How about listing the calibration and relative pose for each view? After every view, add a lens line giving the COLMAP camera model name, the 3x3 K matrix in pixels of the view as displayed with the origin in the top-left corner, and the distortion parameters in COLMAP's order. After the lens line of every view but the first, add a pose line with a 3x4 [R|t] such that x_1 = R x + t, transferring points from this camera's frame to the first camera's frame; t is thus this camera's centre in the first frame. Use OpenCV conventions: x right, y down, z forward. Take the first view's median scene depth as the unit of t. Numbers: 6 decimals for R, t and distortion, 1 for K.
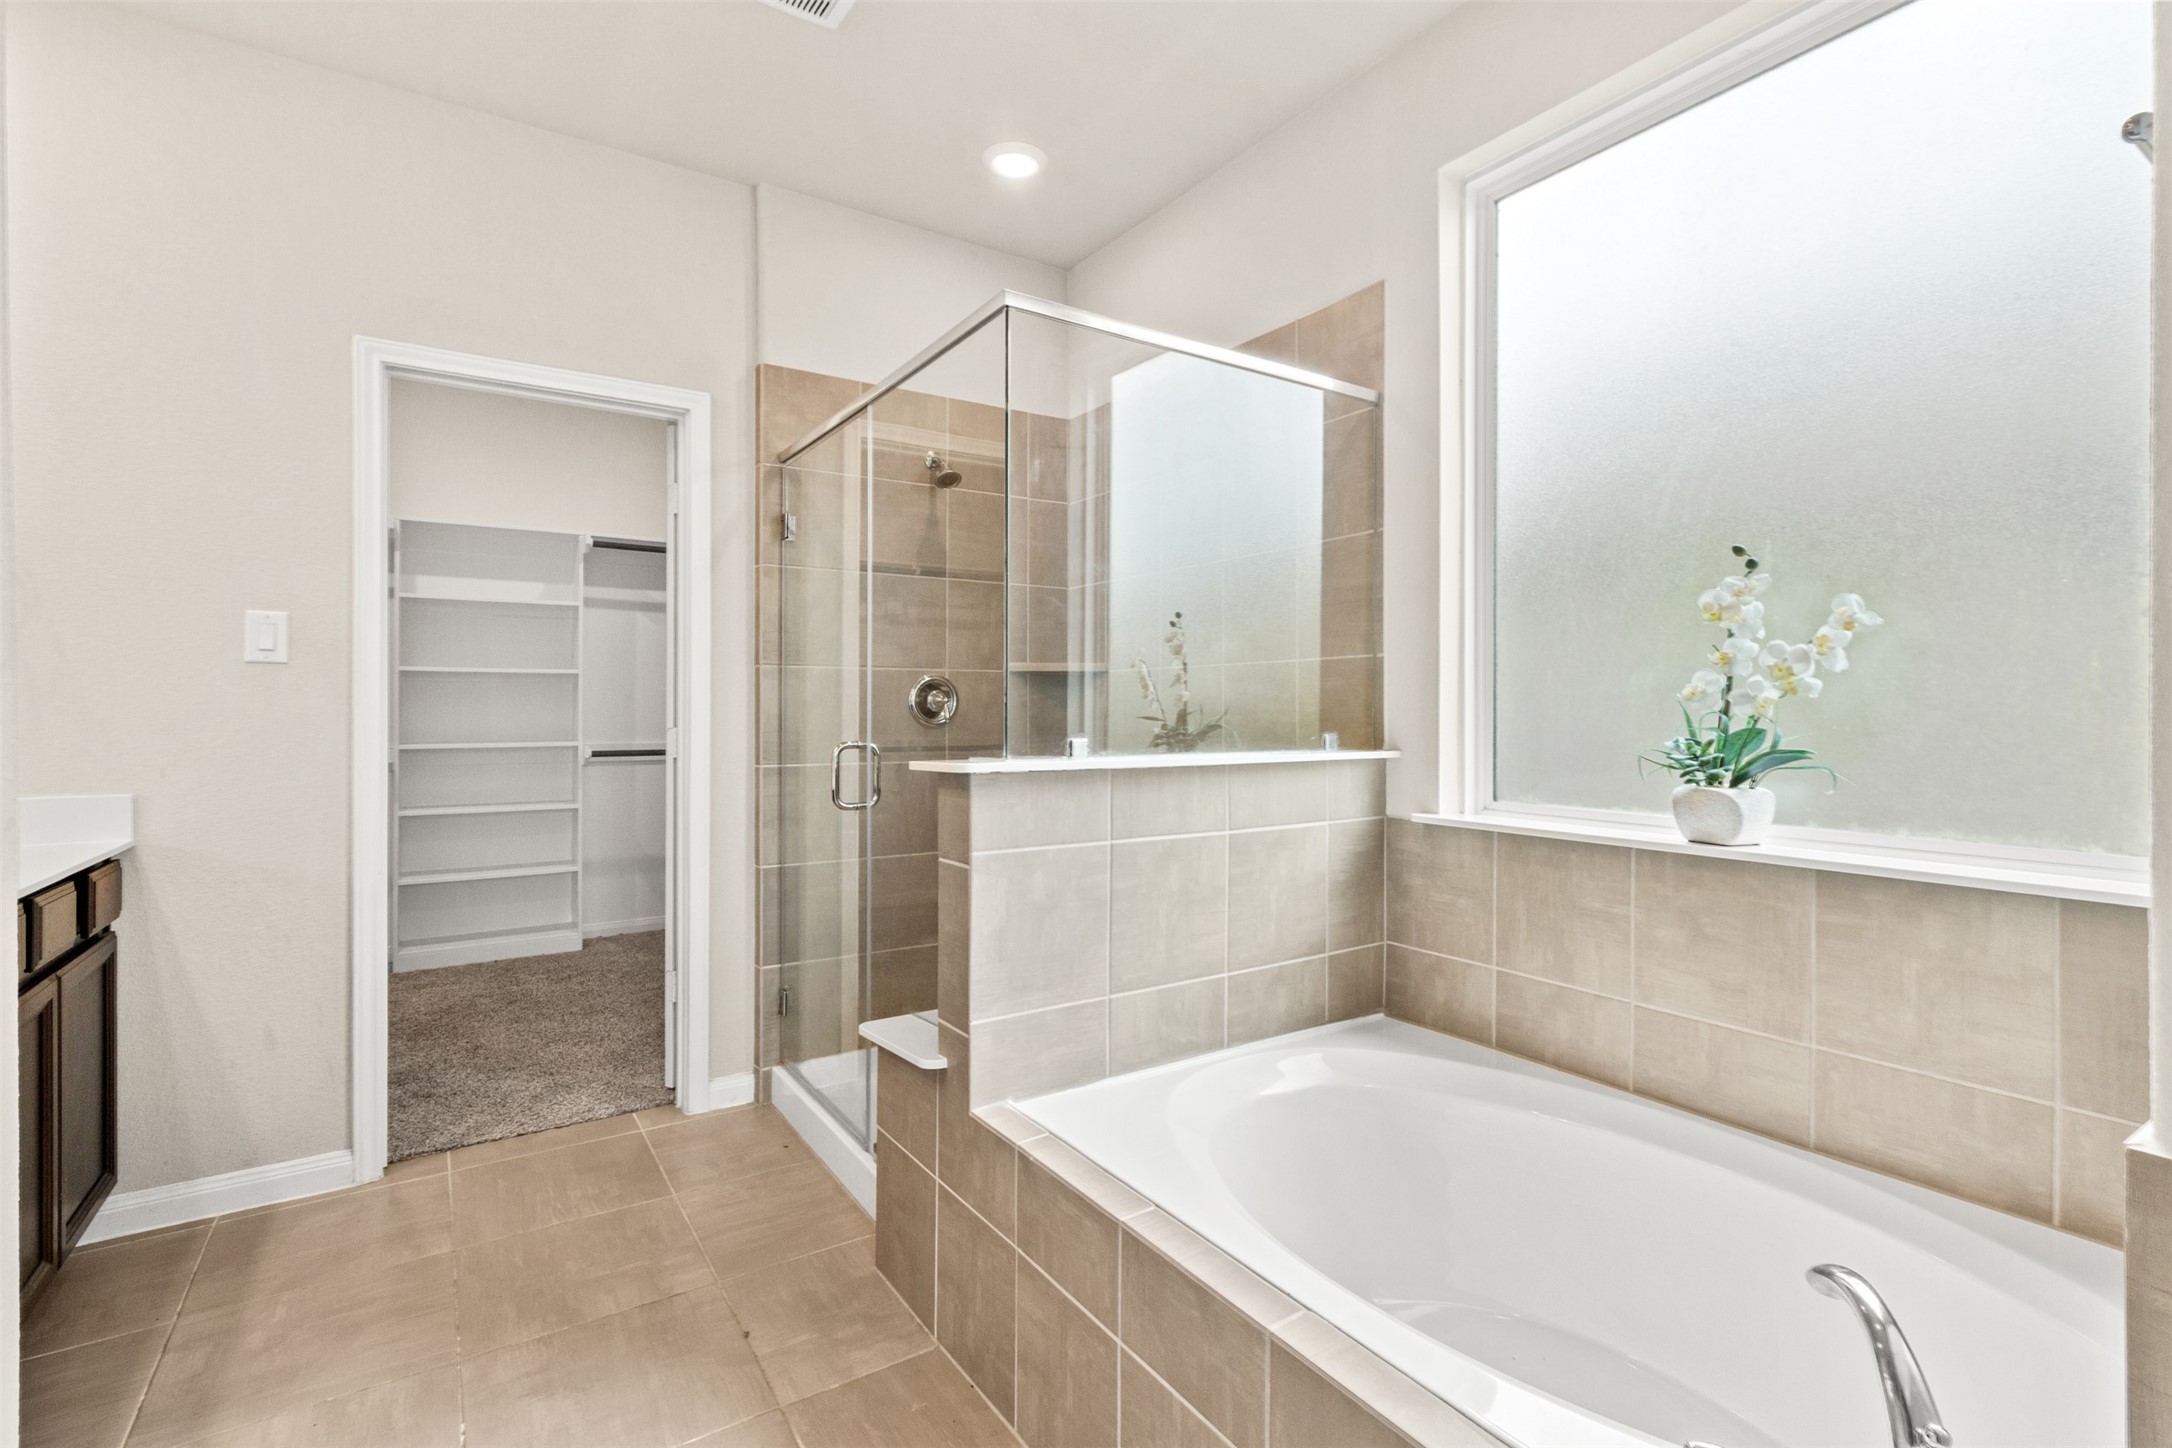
lens RADIAL K [[1003.3, 0, 1128.9], [0, 1003.3, 715.6], [0, 0, 1]] dist [-0.002279, -0.000123]
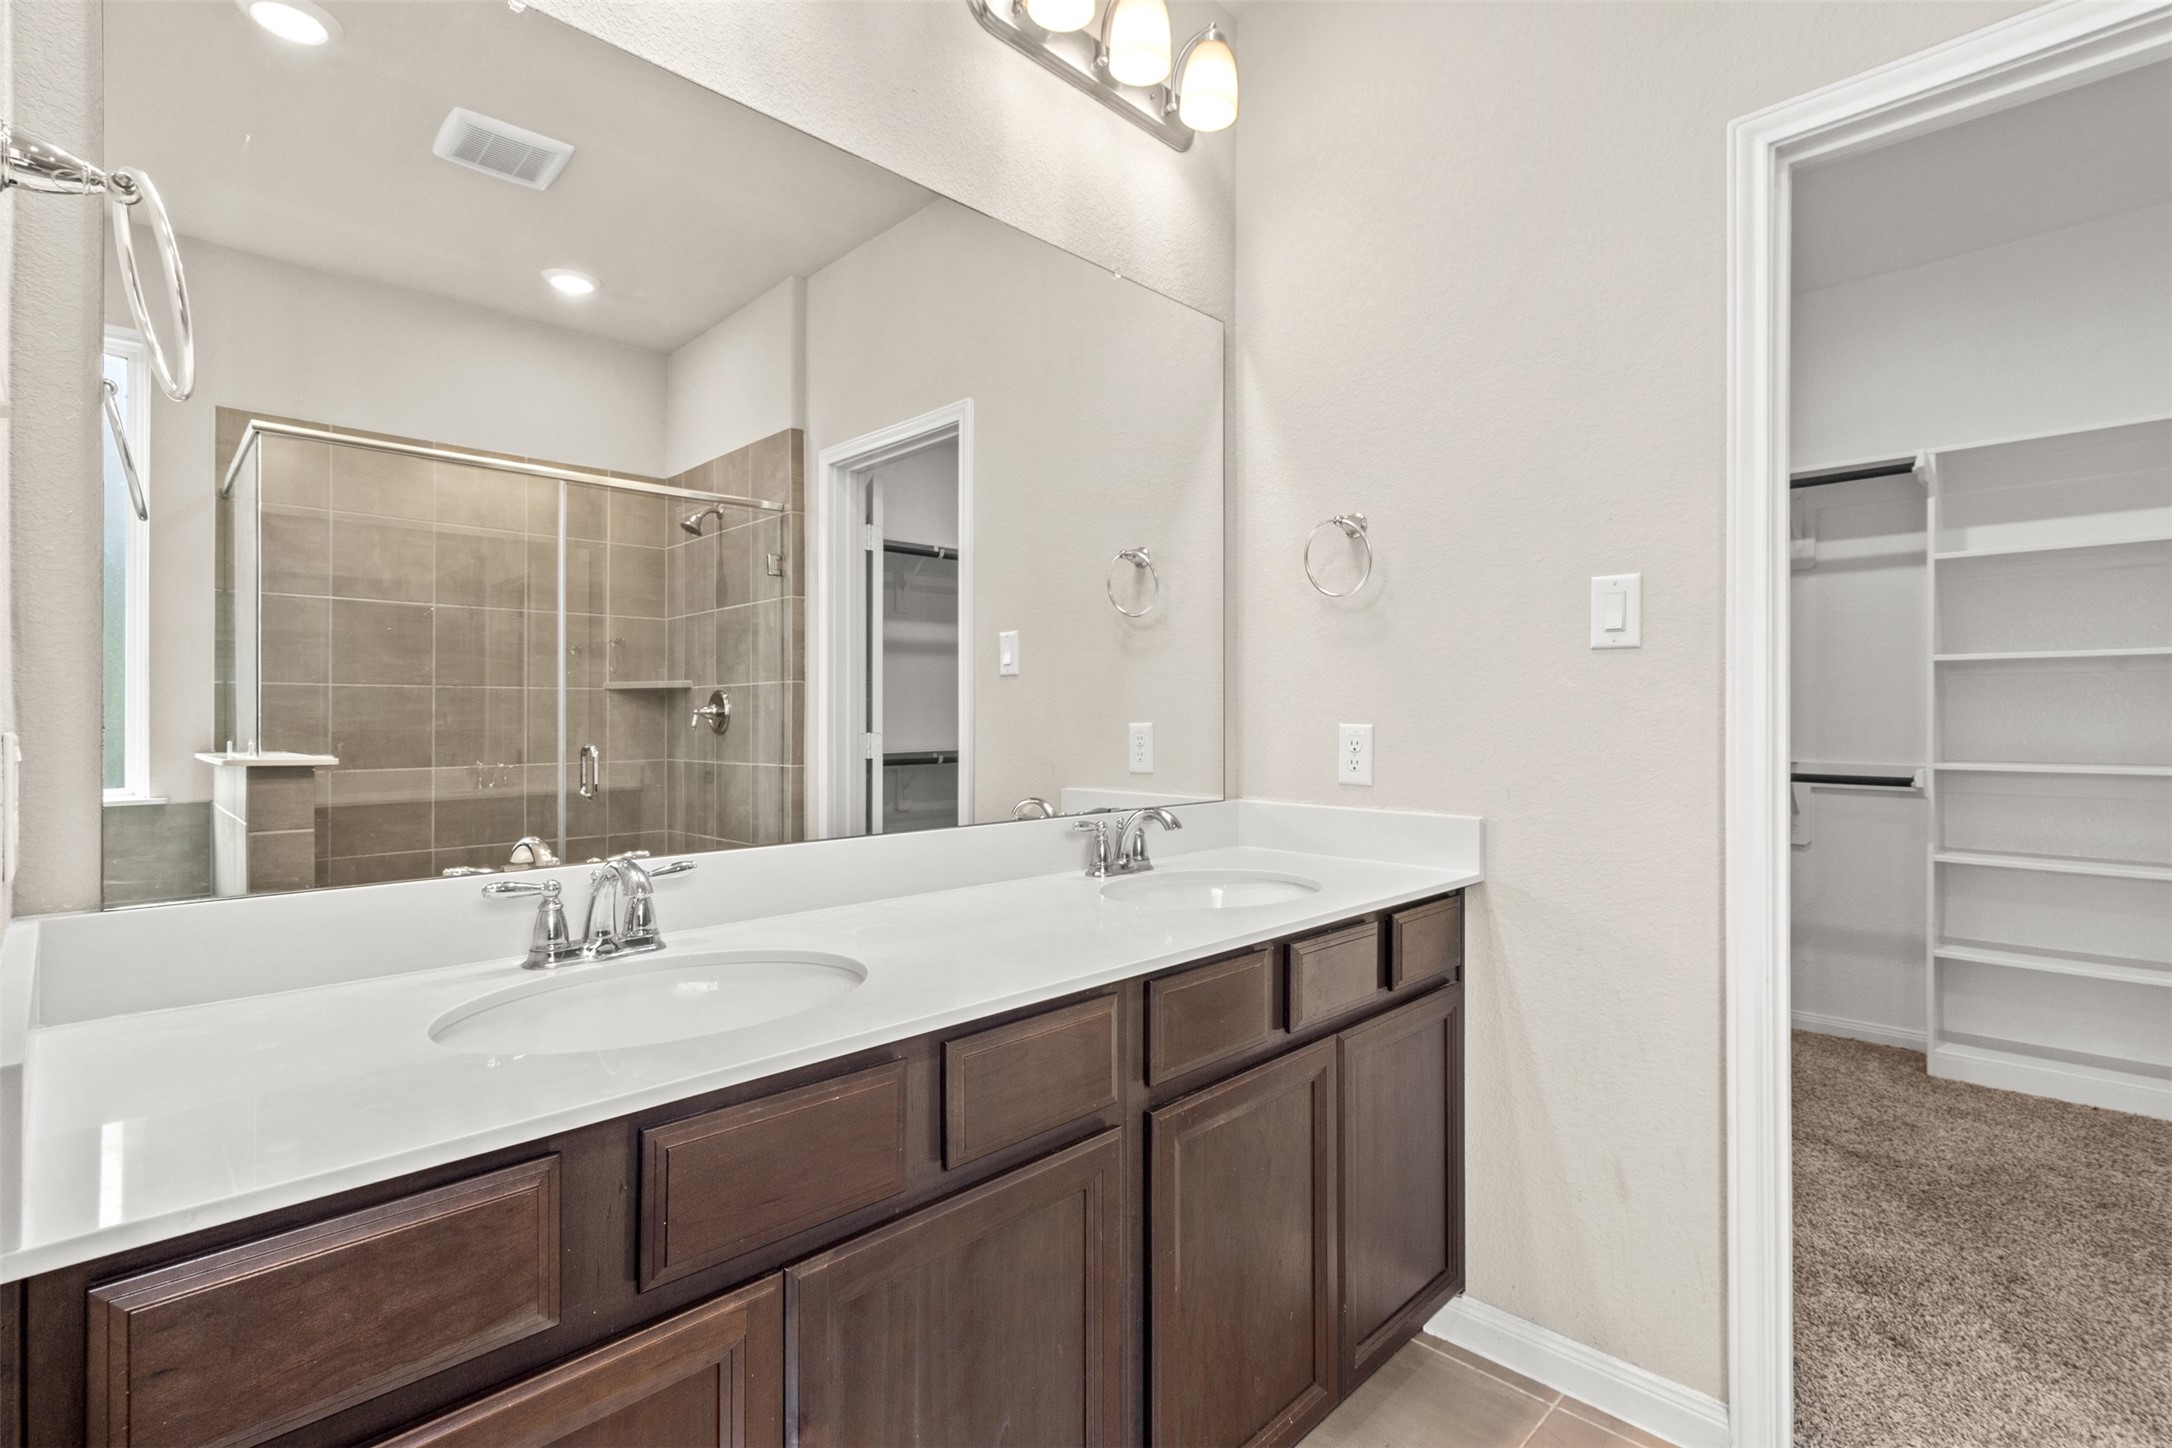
lens RADIAL K [[1003.3, 0, 1087.5], [0, 1003.3, 705.5], [0, 0, 1]] dist [-0.002279, -0.000123]
pose [[0.174084, -0.005969, -0.984713, -0.228828], [-0.006885, 0.999950, -0.007278, -0.004507], [0.984707, 0.008047, 0.174034, 0.508104]]
